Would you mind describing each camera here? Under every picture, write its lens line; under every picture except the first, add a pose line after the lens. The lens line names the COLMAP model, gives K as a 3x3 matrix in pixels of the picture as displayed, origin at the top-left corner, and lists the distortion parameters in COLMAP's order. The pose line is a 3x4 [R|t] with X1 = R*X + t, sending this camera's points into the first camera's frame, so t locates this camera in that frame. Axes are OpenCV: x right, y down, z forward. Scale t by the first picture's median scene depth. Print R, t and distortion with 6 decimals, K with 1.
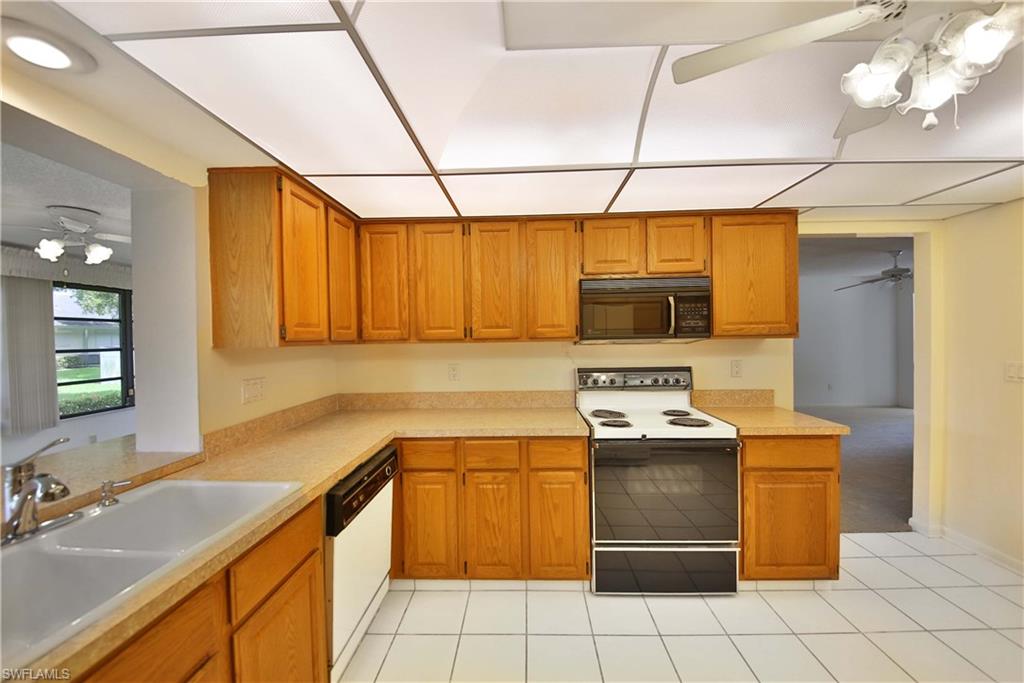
lens RADIAL K [[379.6, 0, 512.0], [0, 379.6, 341.5], [0, 0, 1]] dist [0.000012, -0.000047]
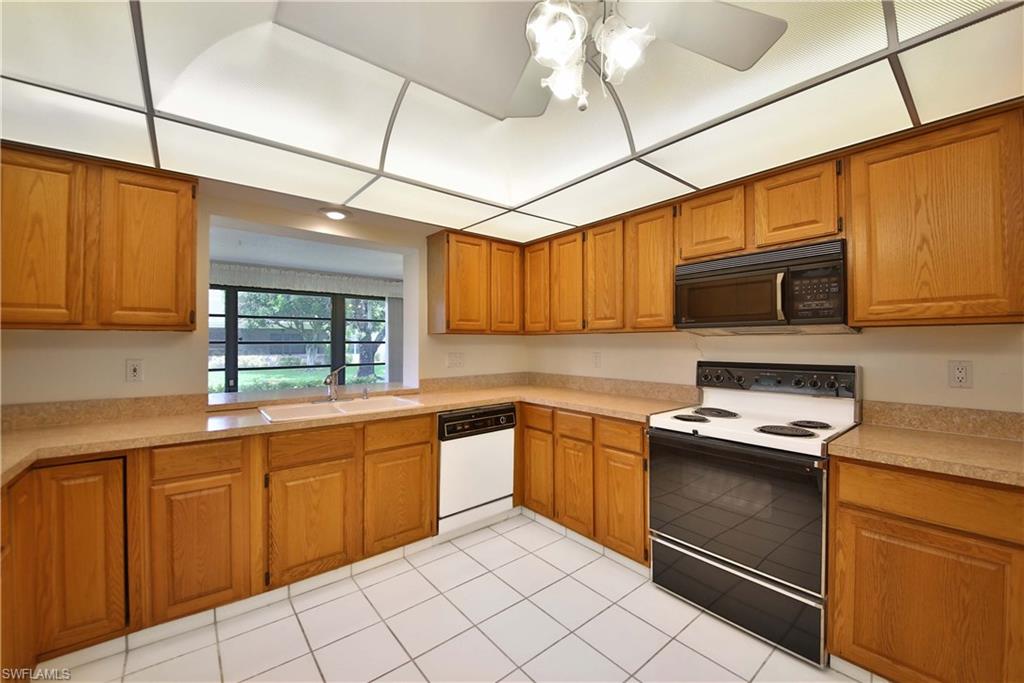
lens RADIAL K [[395.0, 0, 512.0], [0, 395.0, 341.5], [0, 0, 1]] dist [0.000899, -0.013381]
pose [[0.655518, 0.011092, -0.755098, 0.677218], [-0.016787, 0.999859, 0.000114, 0.034767], [0.754993, 0.012601, 0.655612, 0.035941]]
